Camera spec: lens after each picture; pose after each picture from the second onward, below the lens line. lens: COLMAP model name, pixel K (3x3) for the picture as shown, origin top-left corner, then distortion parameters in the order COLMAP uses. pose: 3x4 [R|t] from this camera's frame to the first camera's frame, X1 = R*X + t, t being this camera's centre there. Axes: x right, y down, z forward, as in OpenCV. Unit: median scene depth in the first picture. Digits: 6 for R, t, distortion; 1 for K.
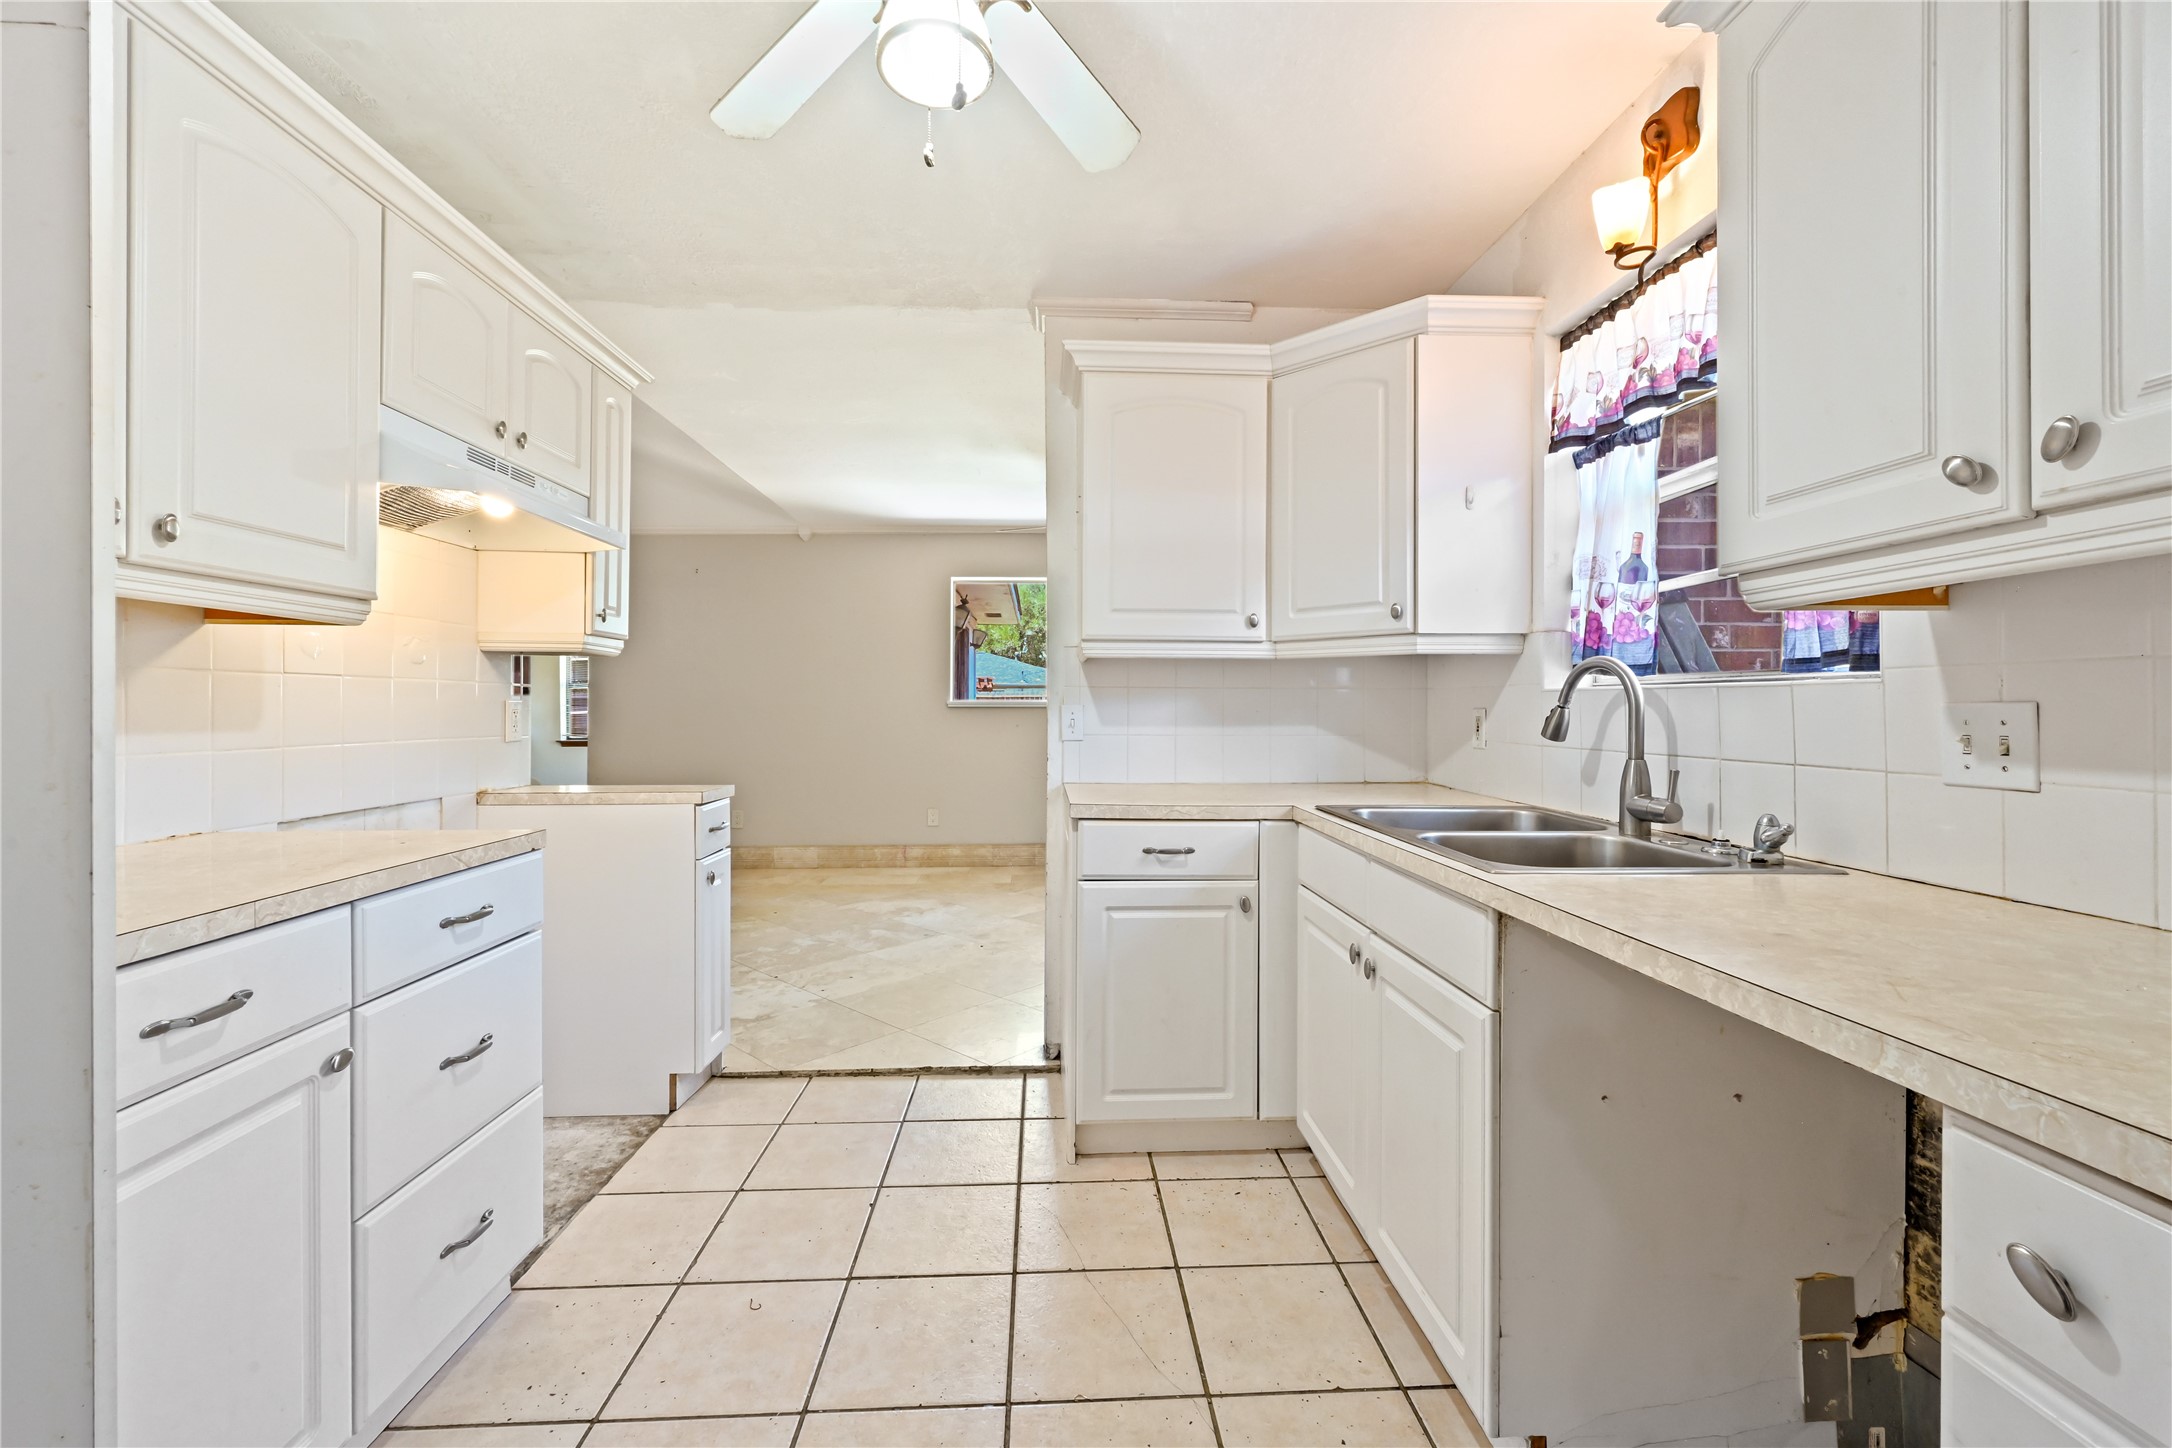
lens RADIAL K [[857.0, 0, 1087.8], [0, 857.0, 704.6], [0, 0, 1]] dist [0.000490, 0.000022]
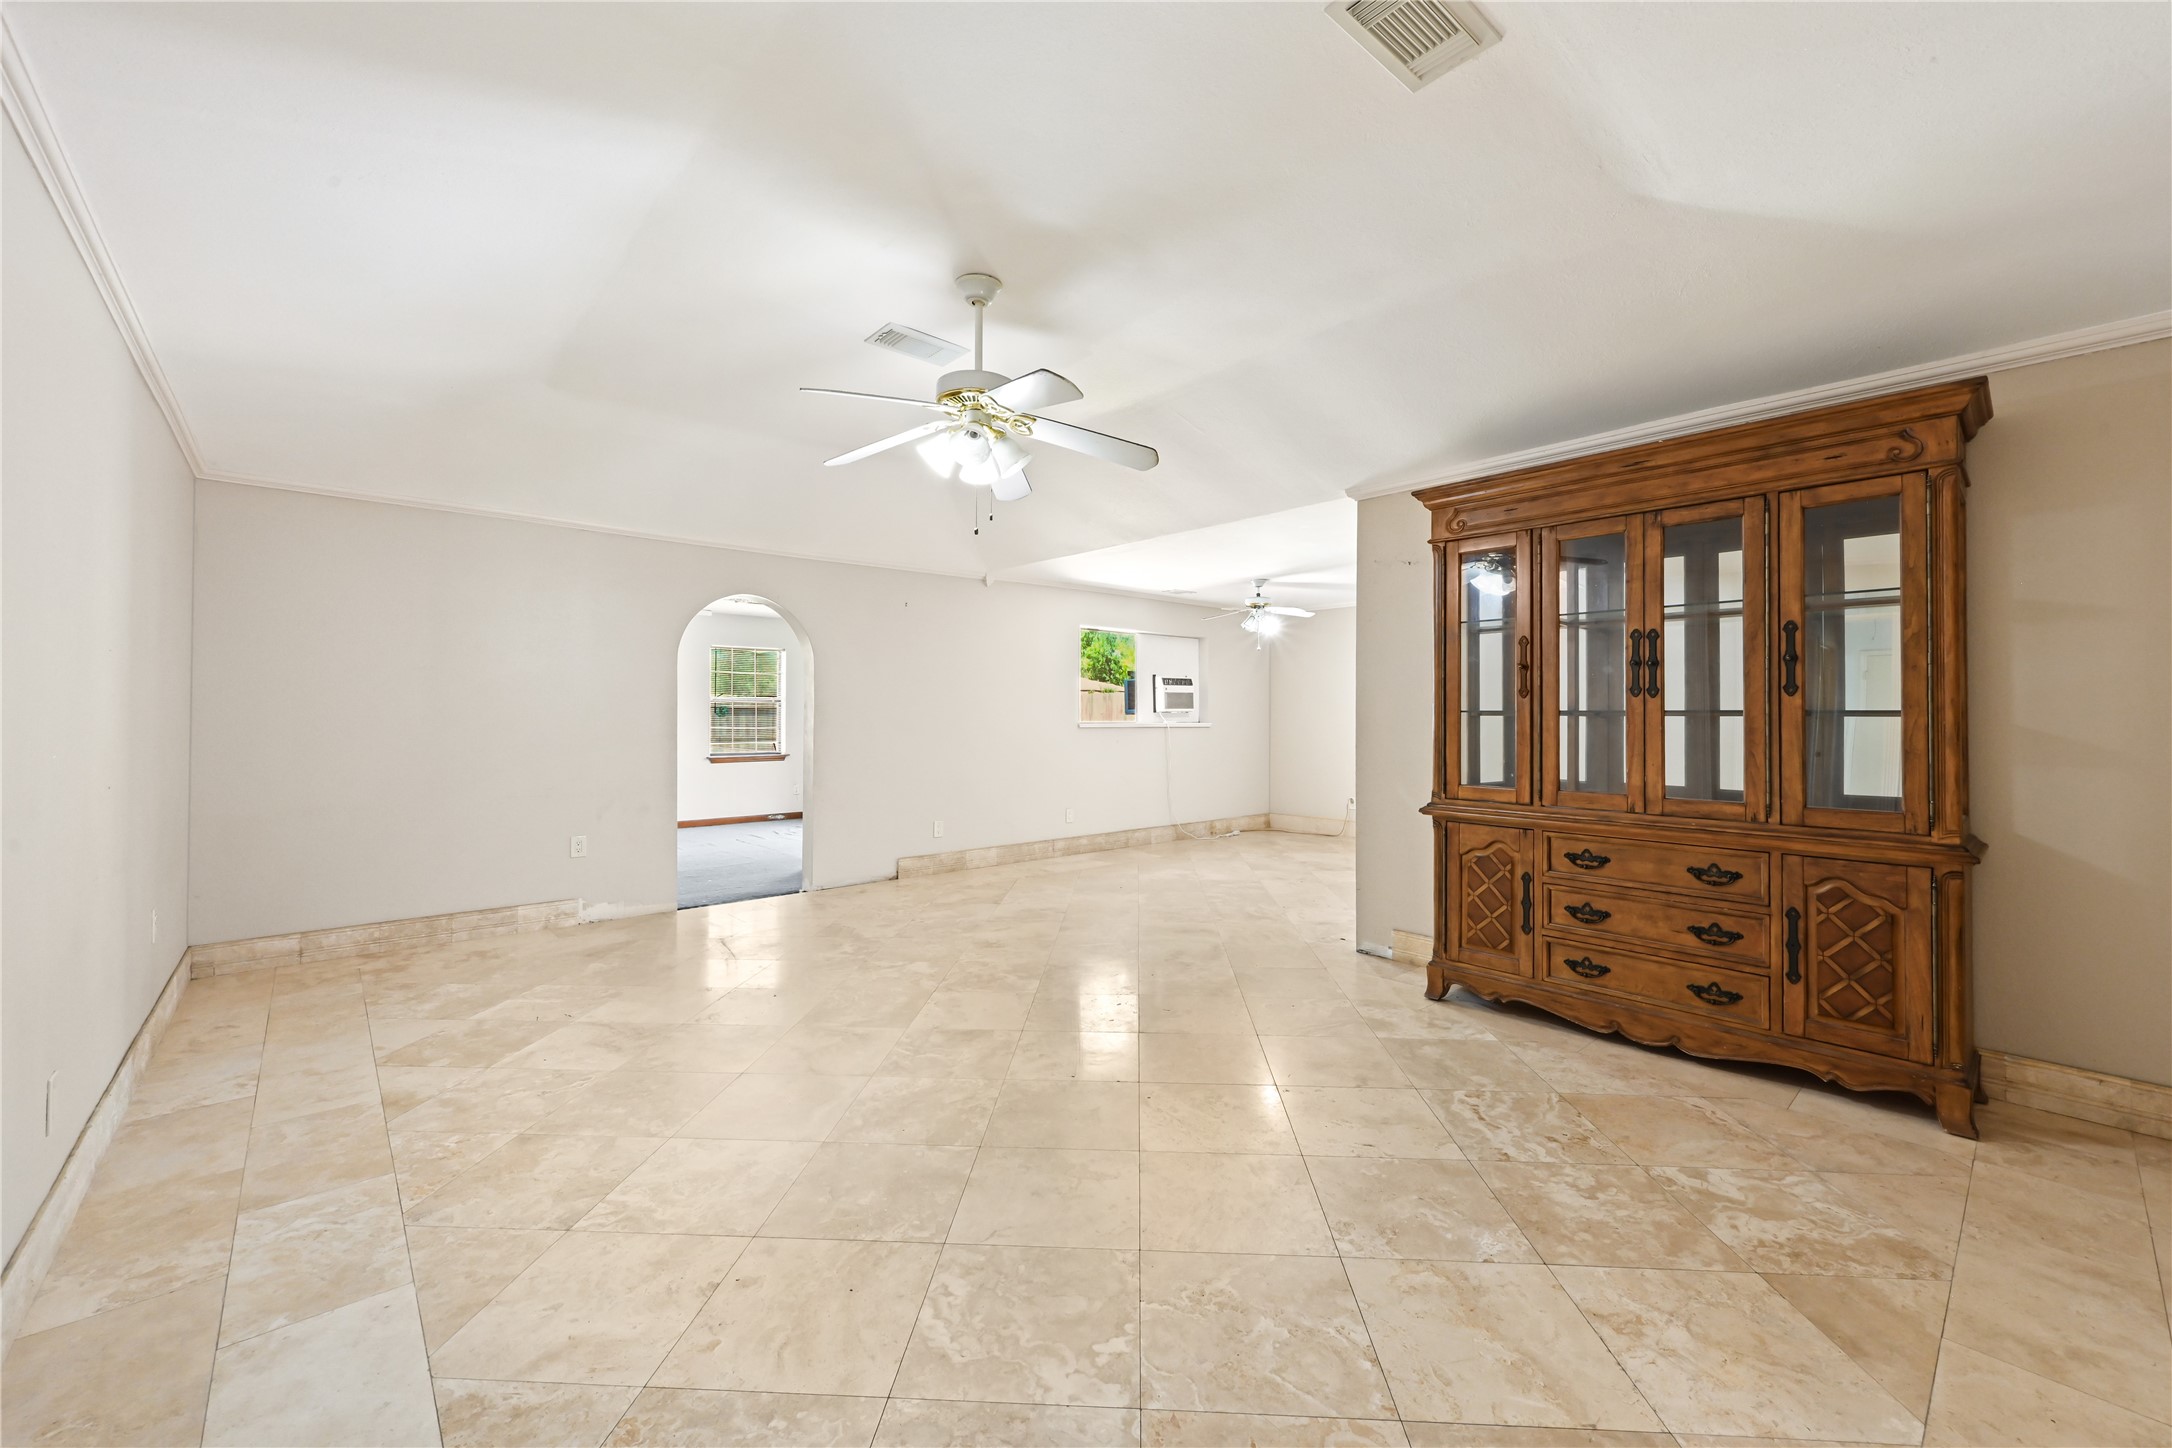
lens RADIAL K [[866.2, 0, 1084.5], [0, 866.2, 708.5], [0, 0, 1]] dist [-0.001880, -0.000068]
pose [[0.782193, 0.007657, 0.622989, -1.874393], [-0.005400, 0.999970, -0.005510, -0.035443], [-0.623013, 0.000946, 0.782211, 0.000485]]
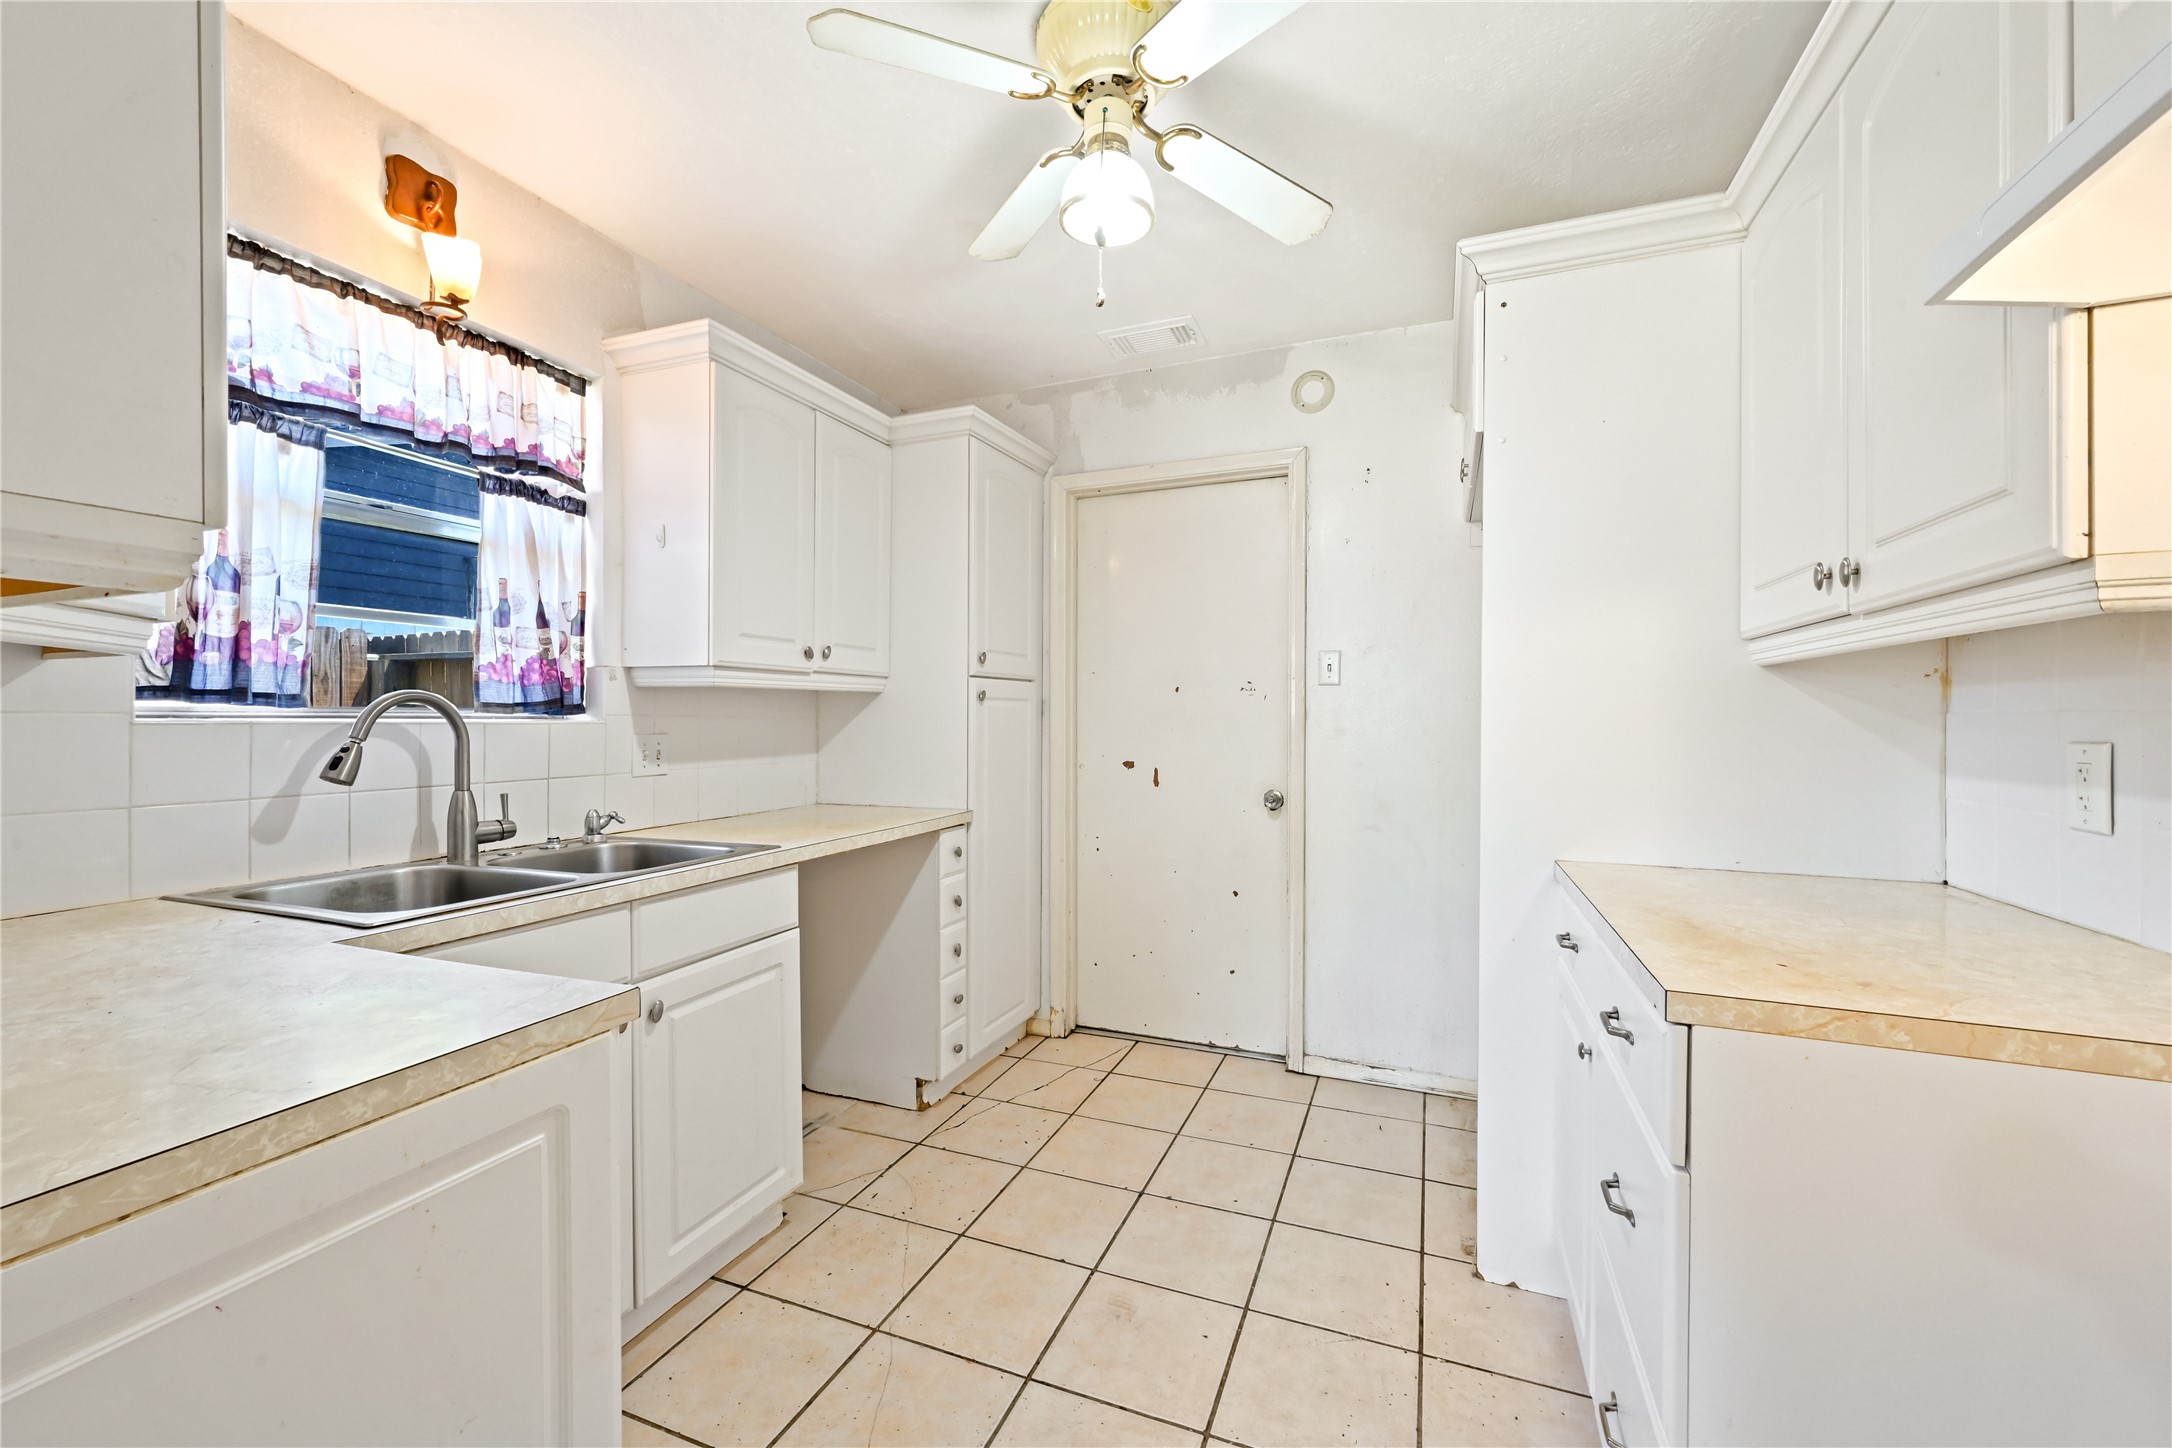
lens RADIAL K [[858.2, 0, 1093.2], [0, 858.2, 727.5], [0, 0, 1]] dist [-0.000675, 0.000086]
pose [[-0.908609, -0.007285, 0.417584, -0.281118], [-0.004153, 0.999956, 0.008407, -0.014658], [-0.417627, 0.005905, -0.908599, 0.885430]]
